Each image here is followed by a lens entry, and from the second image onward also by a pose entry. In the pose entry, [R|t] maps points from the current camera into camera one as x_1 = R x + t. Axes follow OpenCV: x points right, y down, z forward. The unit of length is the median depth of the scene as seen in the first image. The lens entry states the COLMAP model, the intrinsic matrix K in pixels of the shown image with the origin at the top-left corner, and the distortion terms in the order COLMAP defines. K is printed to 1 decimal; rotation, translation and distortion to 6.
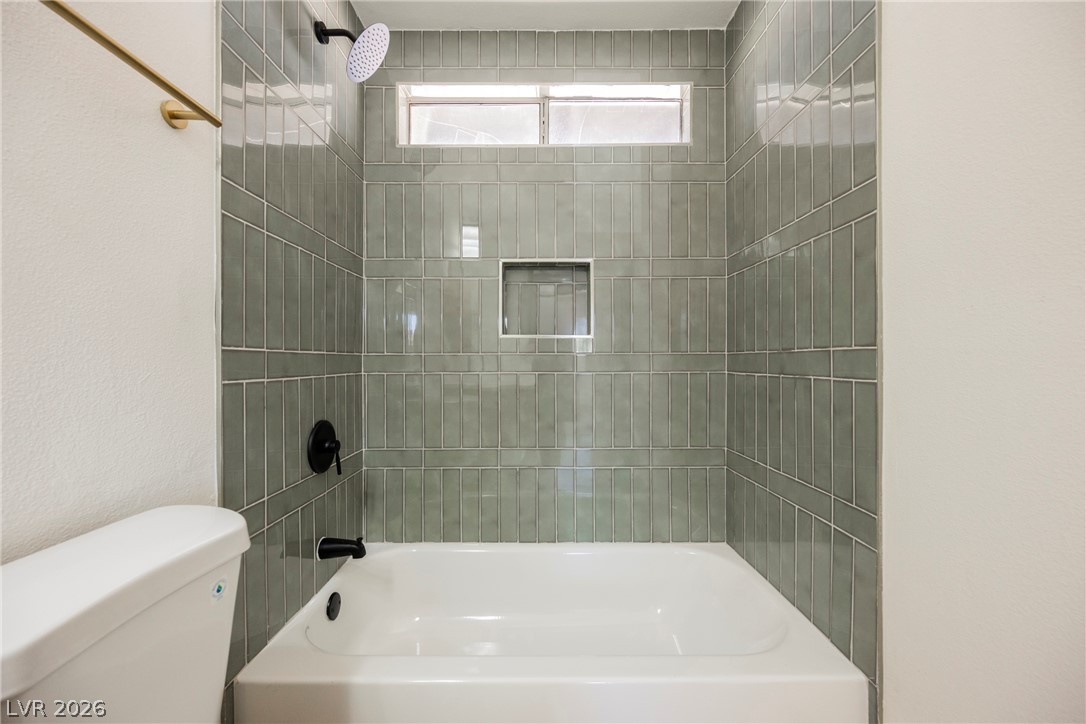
lens RADIAL K [[420.6, 0, 543.0], [0, 420.6, 362.0], [0, 0, 1]] dist [-0.002944, 0.000023]
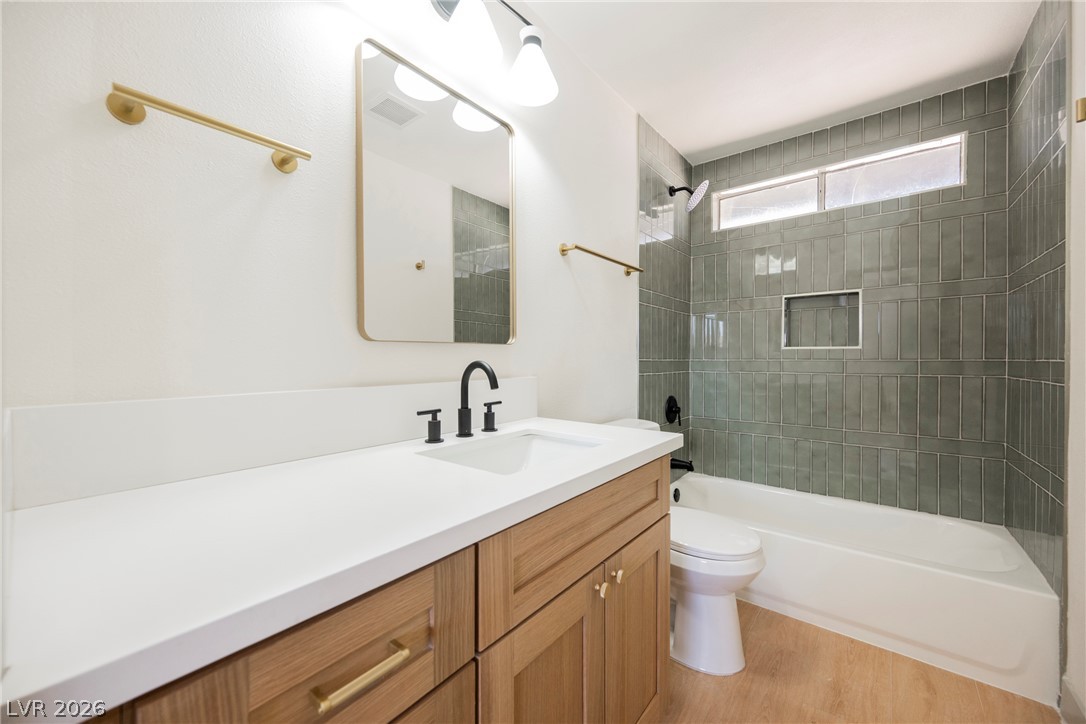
lens RADIAL K [[420.6, 0, 543.0], [0, 420.6, 362.0], [0, 0, 1]] dist [-0.002944, 0.000023]
pose [[0.768775, 0.006393, -0.639487, 0.196506], [-0.003396, 0.999977, 0.005914, -0.018759], [0.639510, -0.002375, 0.768779, -0.675693]]
